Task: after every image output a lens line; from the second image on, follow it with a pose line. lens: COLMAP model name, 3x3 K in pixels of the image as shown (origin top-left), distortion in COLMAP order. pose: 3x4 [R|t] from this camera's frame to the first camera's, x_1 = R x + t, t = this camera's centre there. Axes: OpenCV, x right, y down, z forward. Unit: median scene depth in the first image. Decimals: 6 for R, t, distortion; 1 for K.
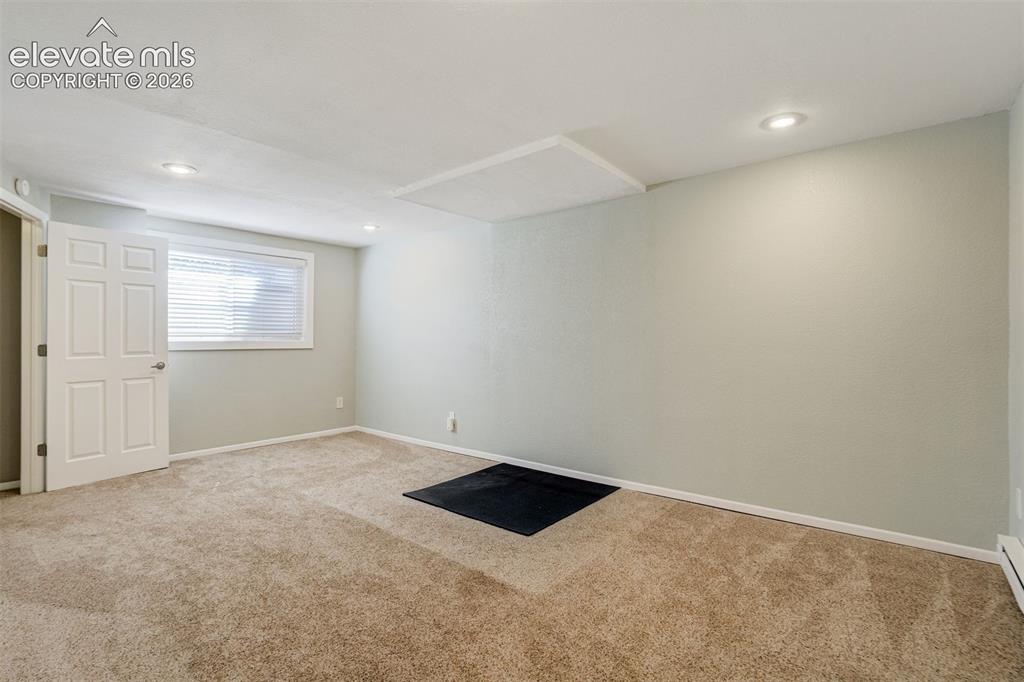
lens RADIAL K [[473.9, 0, 517.7], [0, 473.9, 338.1], [0, 0, 1]] dist [-0.024731, 0.005340]
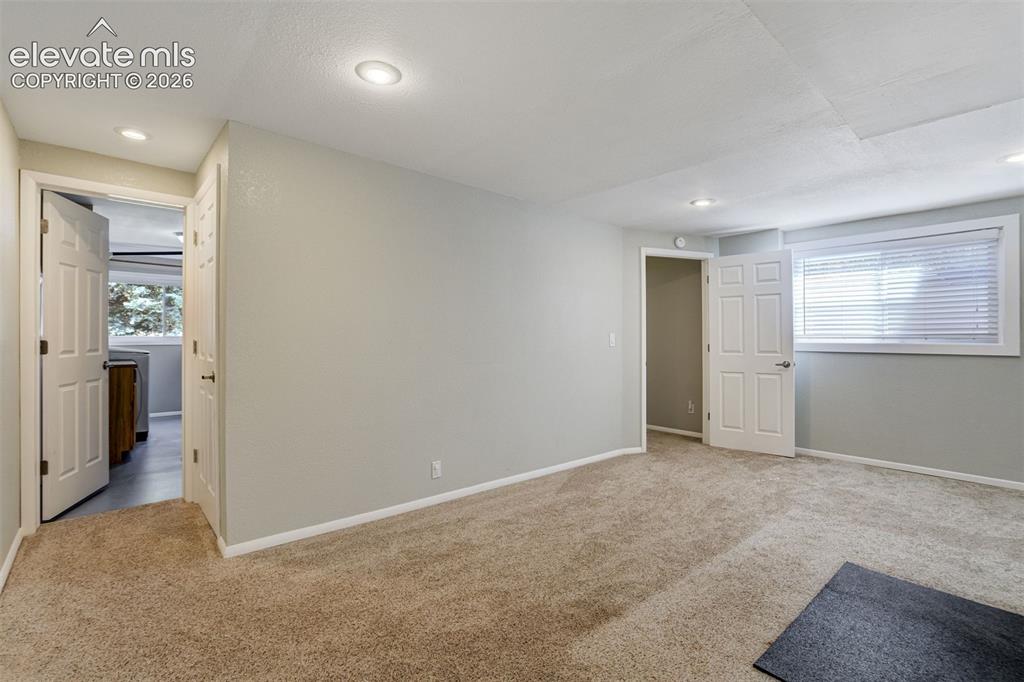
lens RADIAL K [[473.9, 0, 515.1], [0, 473.9, 339.7], [0, 0, 1]] dist [-0.024731, 0.005340]
pose [[-0.143394, 0.003222, -0.989660, 0.481549], [-0.003786, 0.999986, 0.003804, -0.002115], [0.989658, 0.004293, -0.143380, 0.570955]]
